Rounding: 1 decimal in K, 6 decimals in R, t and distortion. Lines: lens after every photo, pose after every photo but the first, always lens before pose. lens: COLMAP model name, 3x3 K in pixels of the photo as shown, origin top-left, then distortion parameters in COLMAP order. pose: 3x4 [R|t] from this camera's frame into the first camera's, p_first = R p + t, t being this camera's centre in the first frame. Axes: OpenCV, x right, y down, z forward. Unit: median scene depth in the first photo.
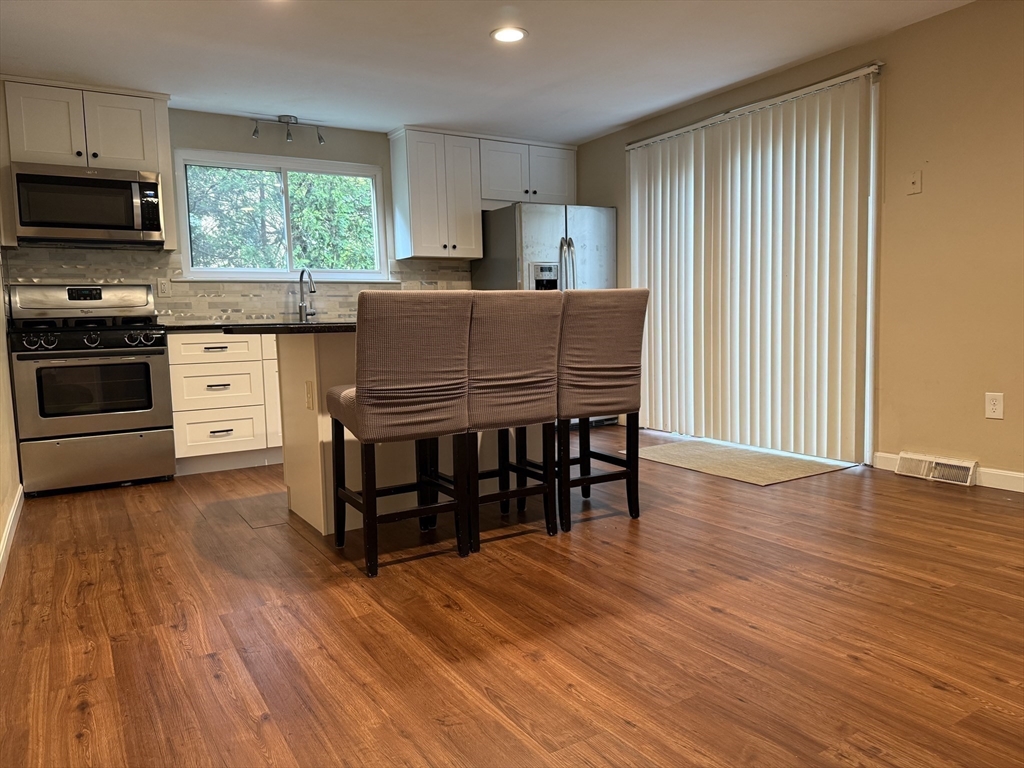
lens RADIAL K [[711.2, 0, 512.0], [0, 711.2, 384.0], [0, 0, 1]] dist [0.056511, -0.072237]
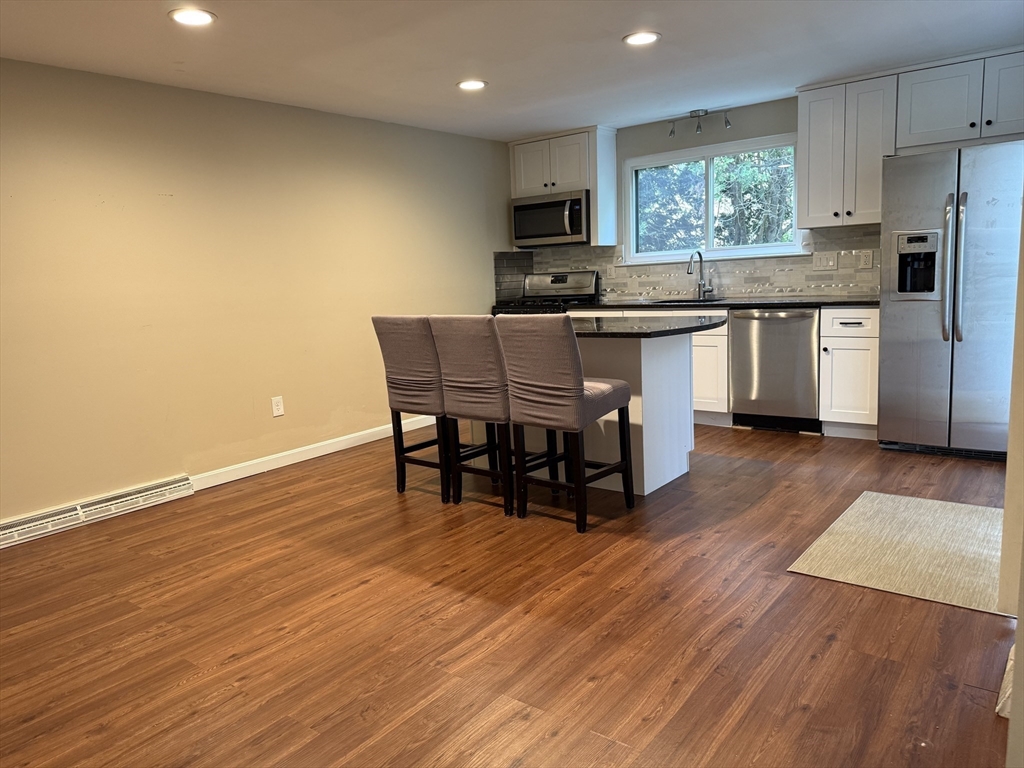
lens RADIAL K [[727.0, 0, 533.2], [0, 727.0, 382.9], [0, 0, 1]] dist [0.131420, -0.205195]
pose [[0.352753, 0.154149, -0.922932, 1.078634], [-0.045532, 0.987996, 0.147614, -0.177538], [0.934608, -0.010048, 0.355537, 0.548801]]
